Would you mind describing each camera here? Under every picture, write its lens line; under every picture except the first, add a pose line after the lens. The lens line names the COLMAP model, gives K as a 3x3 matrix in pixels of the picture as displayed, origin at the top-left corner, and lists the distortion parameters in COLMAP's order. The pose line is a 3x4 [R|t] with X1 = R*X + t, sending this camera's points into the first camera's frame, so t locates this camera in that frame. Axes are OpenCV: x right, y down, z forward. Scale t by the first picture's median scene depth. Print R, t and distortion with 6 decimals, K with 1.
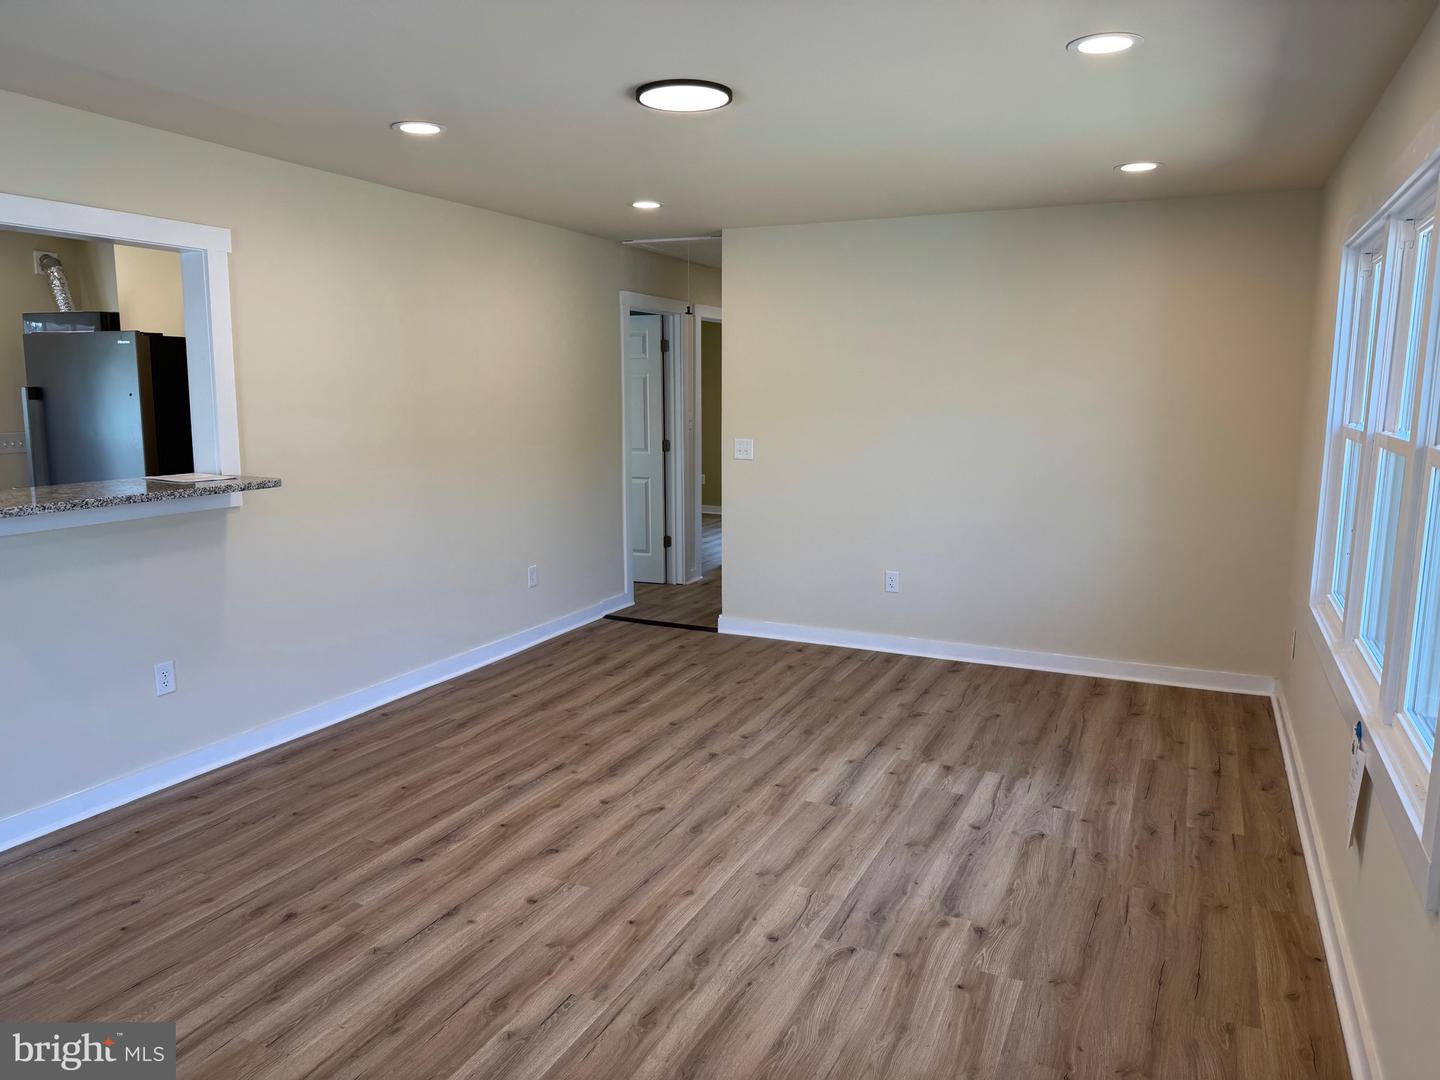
lens RADIAL K [[1008.2, 0, 715.0], [0, 1008.2, 542.3], [0, 0, 1]] dist [0.117981, -0.154023]
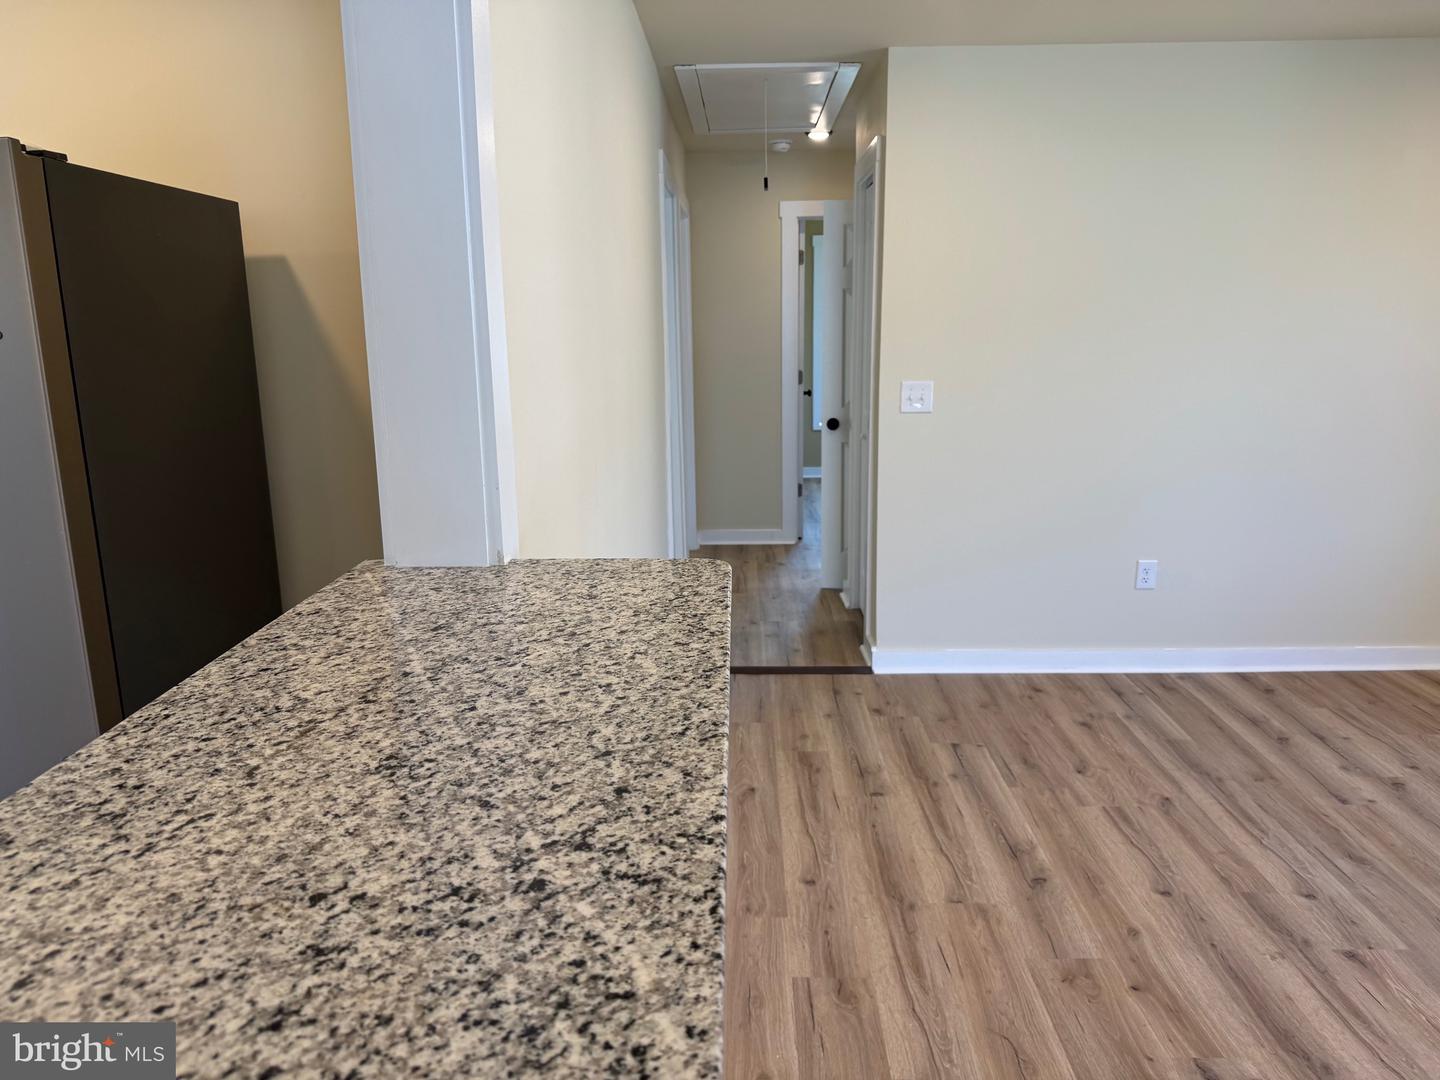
lens RADIAL K [[1008.2, 0, 715.0], [0, 1008.2, 542.3], [0, 0, 1]] dist [0.117981, -0.154023]
pose [[0.916235, -0.106882, 0.386122, -0.417261], [0.083314, 0.993519, 0.077317, -0.071334], [-0.391884, -0.038672, 0.919202, 0.508740]]
